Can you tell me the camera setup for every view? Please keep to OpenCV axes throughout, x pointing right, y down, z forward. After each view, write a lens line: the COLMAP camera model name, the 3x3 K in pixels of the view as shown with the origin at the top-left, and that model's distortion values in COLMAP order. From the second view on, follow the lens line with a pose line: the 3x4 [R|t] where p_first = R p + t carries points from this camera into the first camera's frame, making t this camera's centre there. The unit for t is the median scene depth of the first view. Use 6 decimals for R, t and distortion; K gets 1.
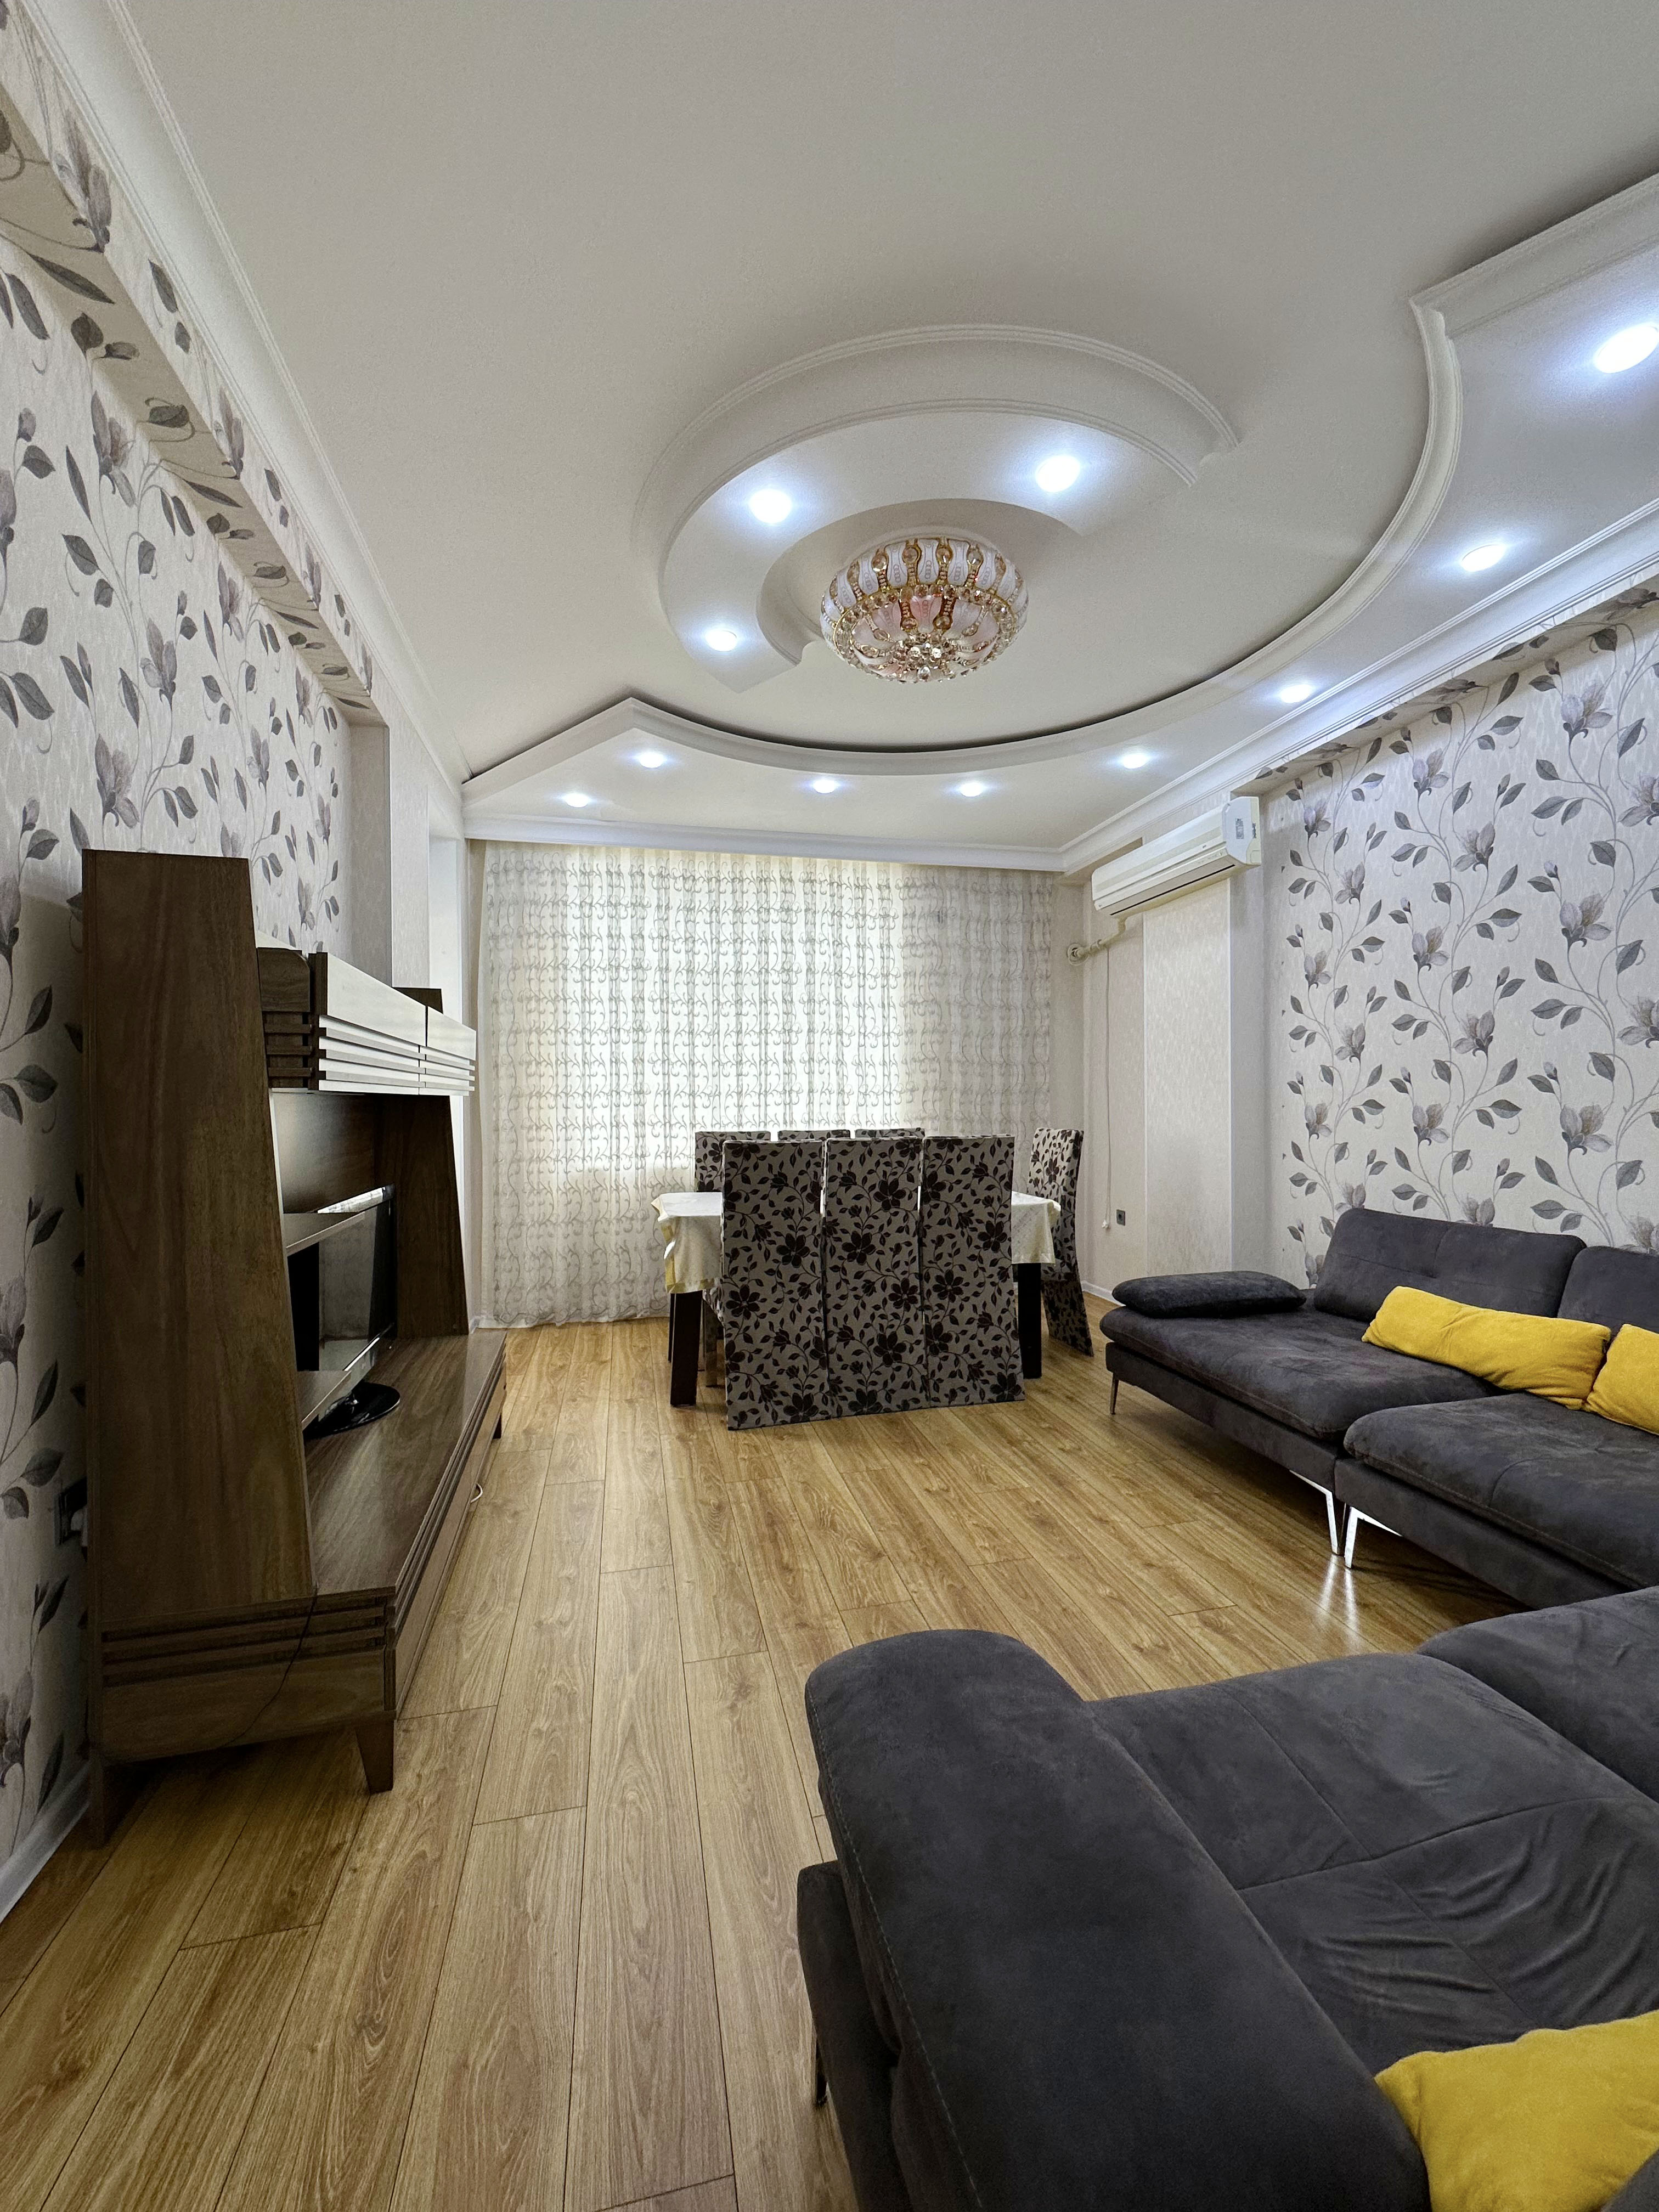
lens RADIAL K [[882.5, 0, 838.6], [0, 882.5, 1110.1], [0, 0, 1]] dist [-0.002668, 0.000460]
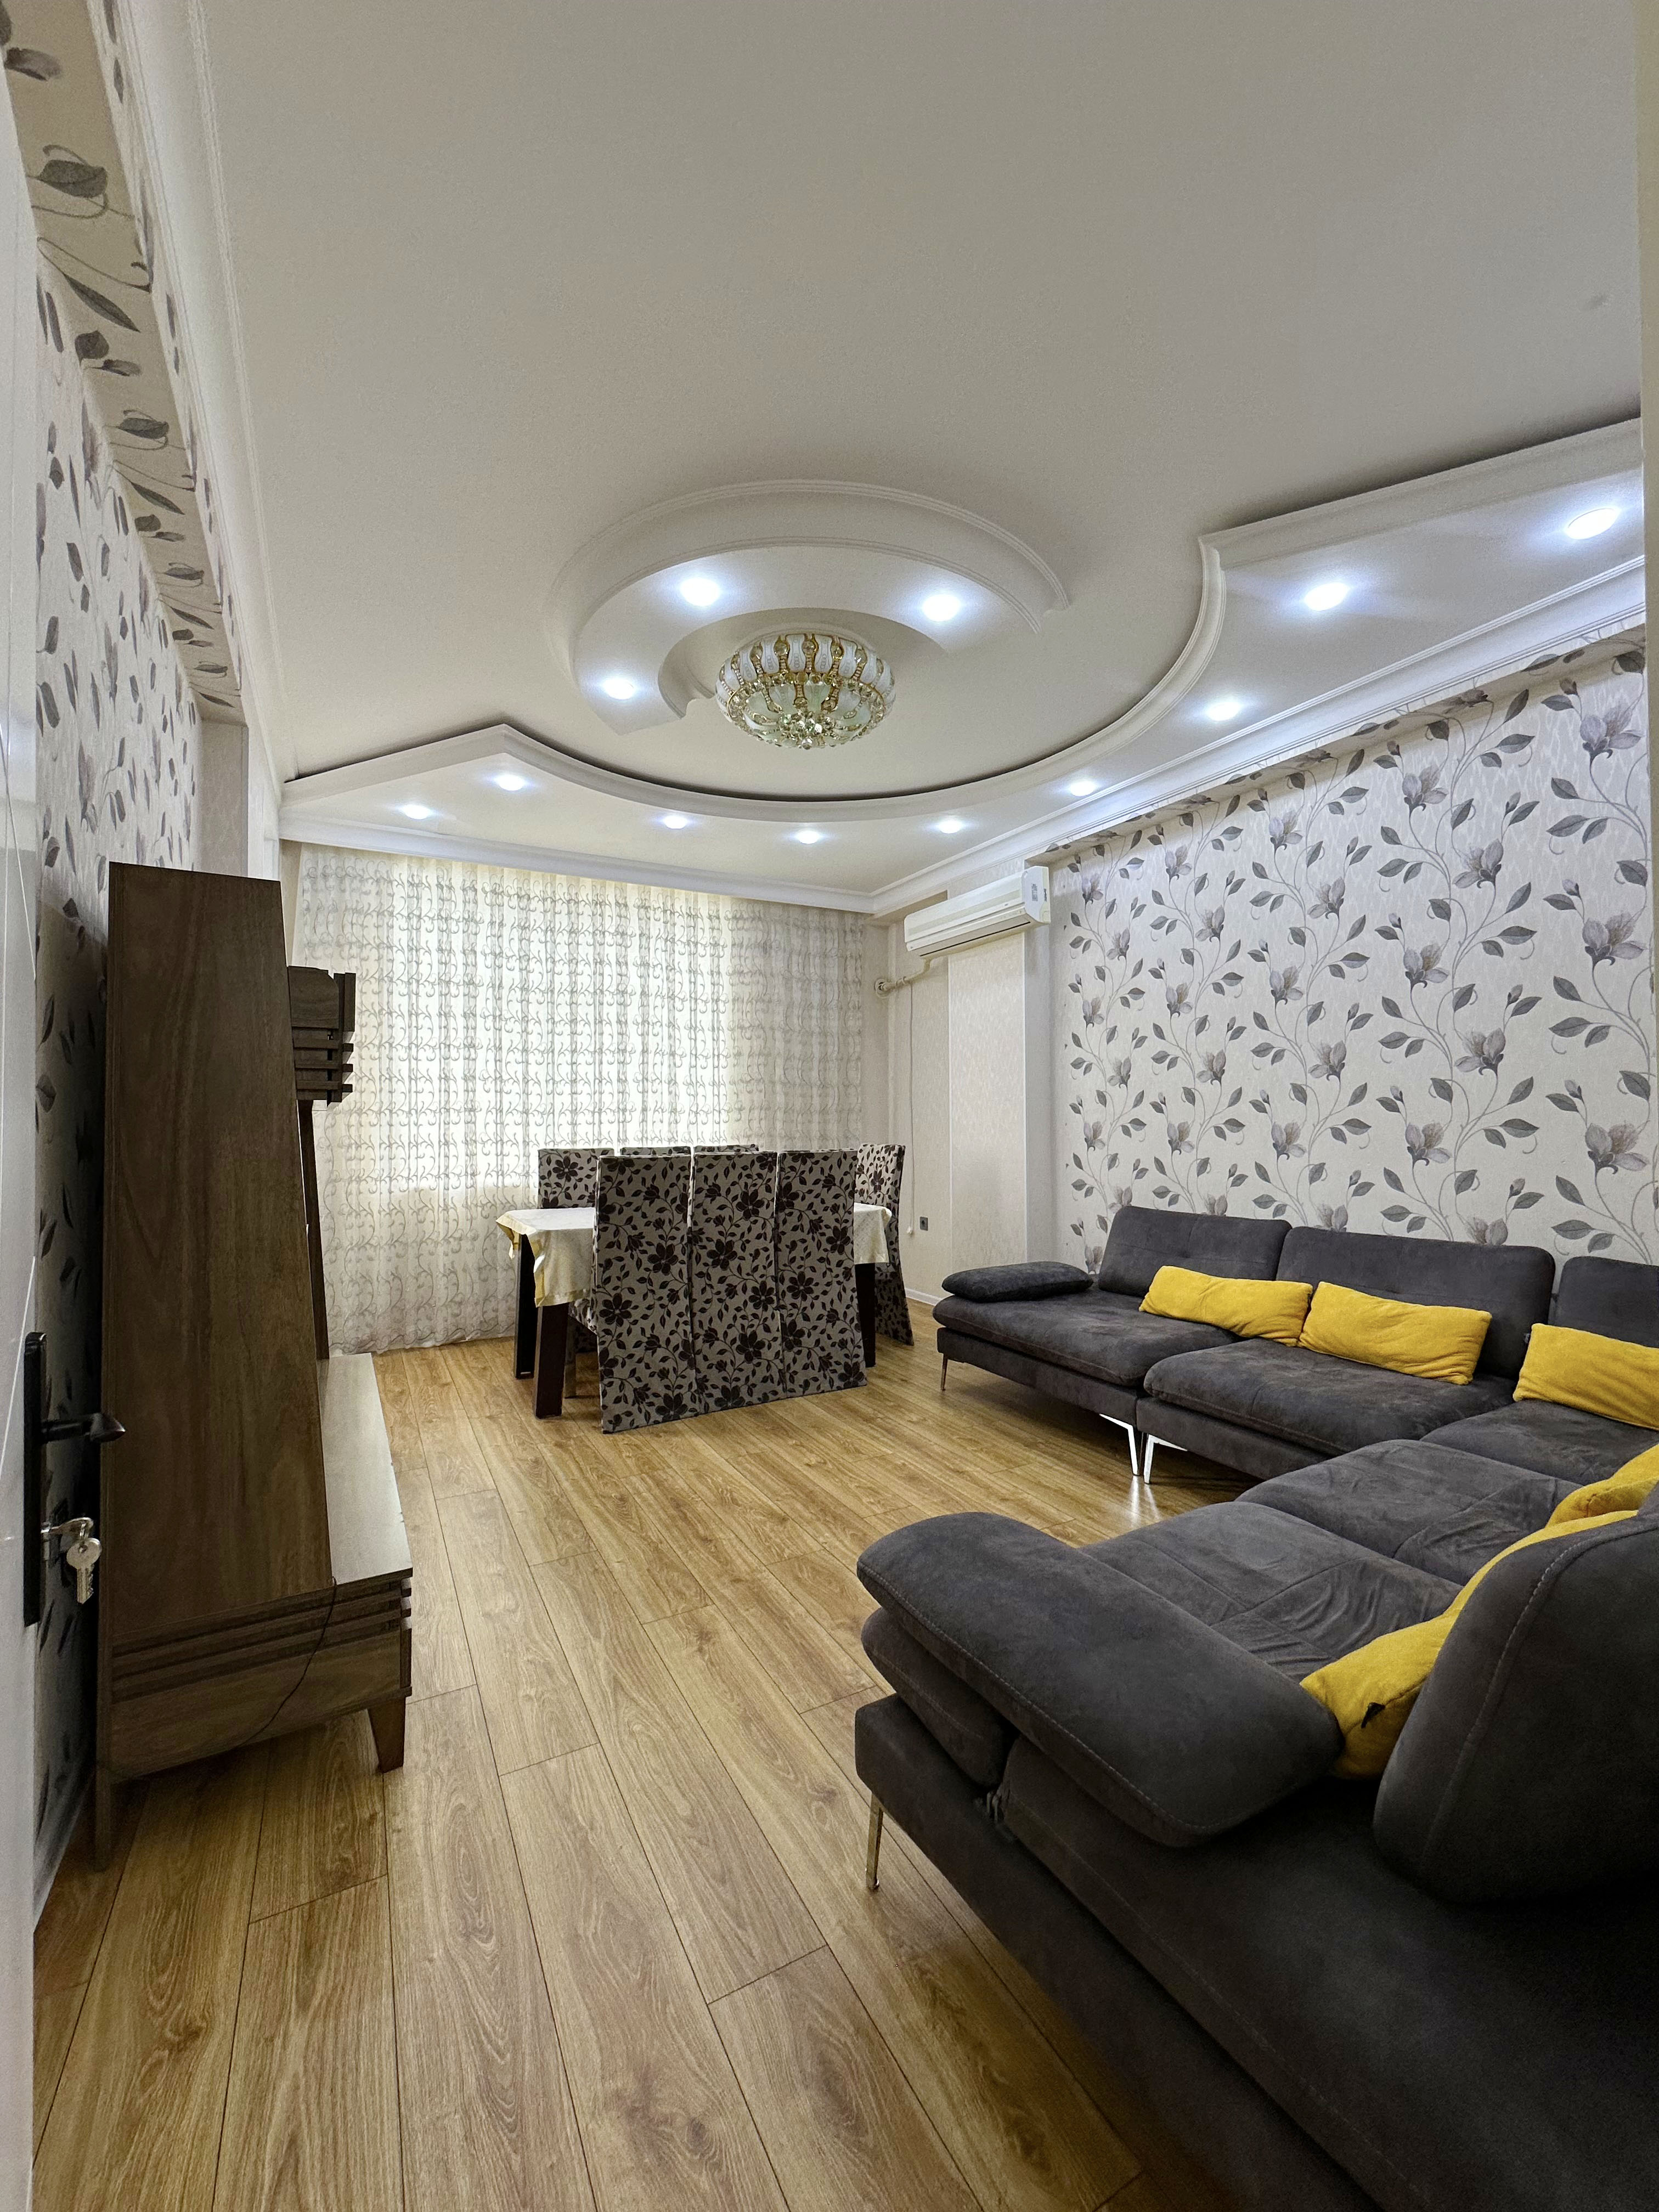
lens RADIAL K [[882.5, 0, 838.9], [0, 882.5, 1110.9], [0, 0, 1]] dist [-0.002668, 0.000460]
pose [[0.961994, 0.005480, 0.273017, -0.139976], [0.000762, 0.999741, -0.022751, 0.005623], [-0.273071, 0.022095, 0.961740, -0.082466]]
